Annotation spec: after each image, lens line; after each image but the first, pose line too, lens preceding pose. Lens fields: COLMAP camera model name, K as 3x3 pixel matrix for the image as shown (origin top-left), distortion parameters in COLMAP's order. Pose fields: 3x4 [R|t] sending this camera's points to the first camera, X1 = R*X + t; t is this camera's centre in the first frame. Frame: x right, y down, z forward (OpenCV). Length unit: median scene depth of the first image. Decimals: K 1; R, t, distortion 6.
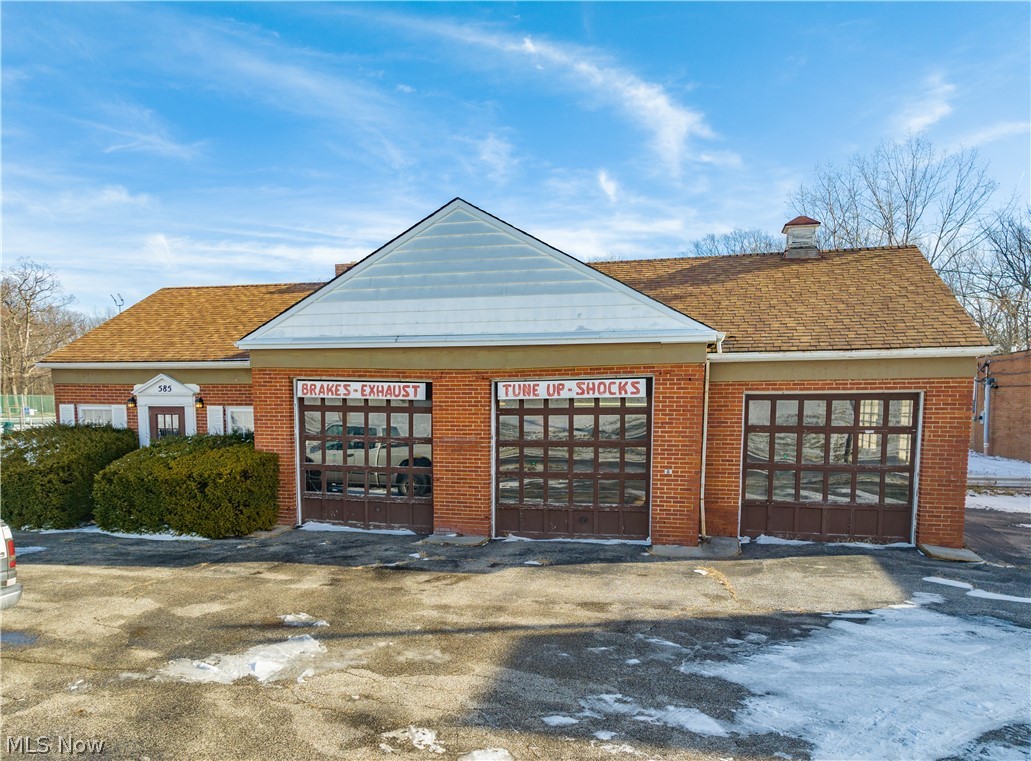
lens RADIAL K [[757.4, 0, 533.4], [0, 757.4, 464.0], [0, 0, 1]] dist [0.006290, -0.021489]
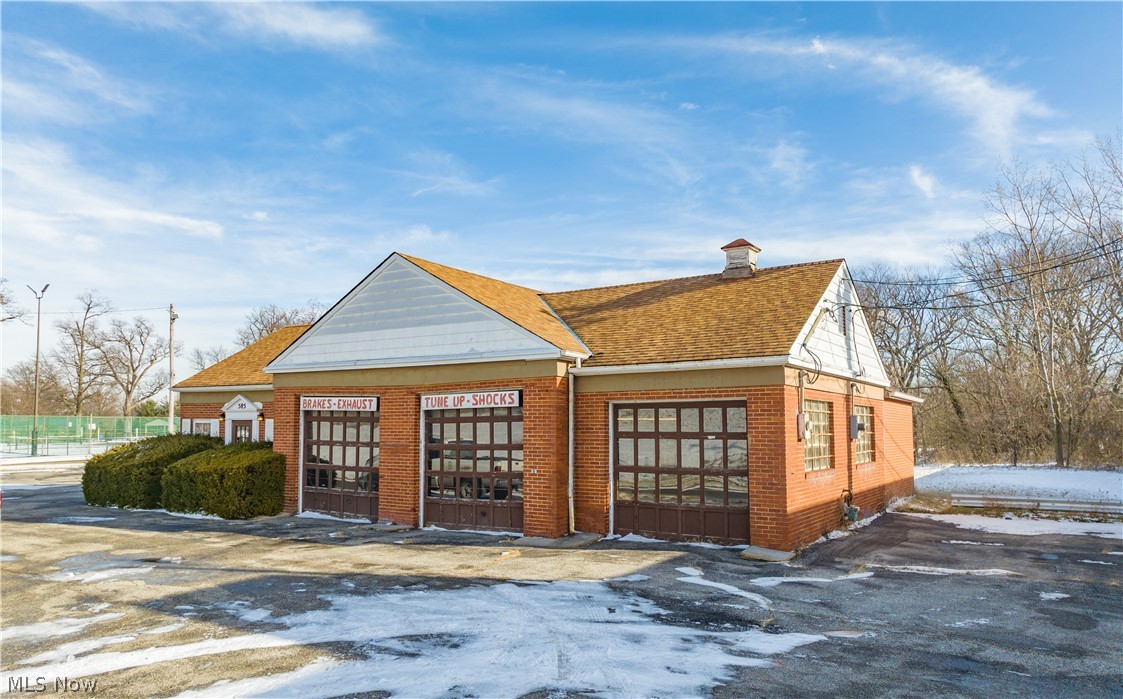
lens RADIAL K [[869.7, 0, 561.7], [0, 869.7, 354.4], [0, 0, 1]] dist [-0.010347, -0.008843]
pose [[0.937875, -0.027897, -0.345850, 0.504708], [-0.032676, 0.985232, -0.168080, 0.041607], [0.345431, 0.168938, 0.923113, -0.170647]]
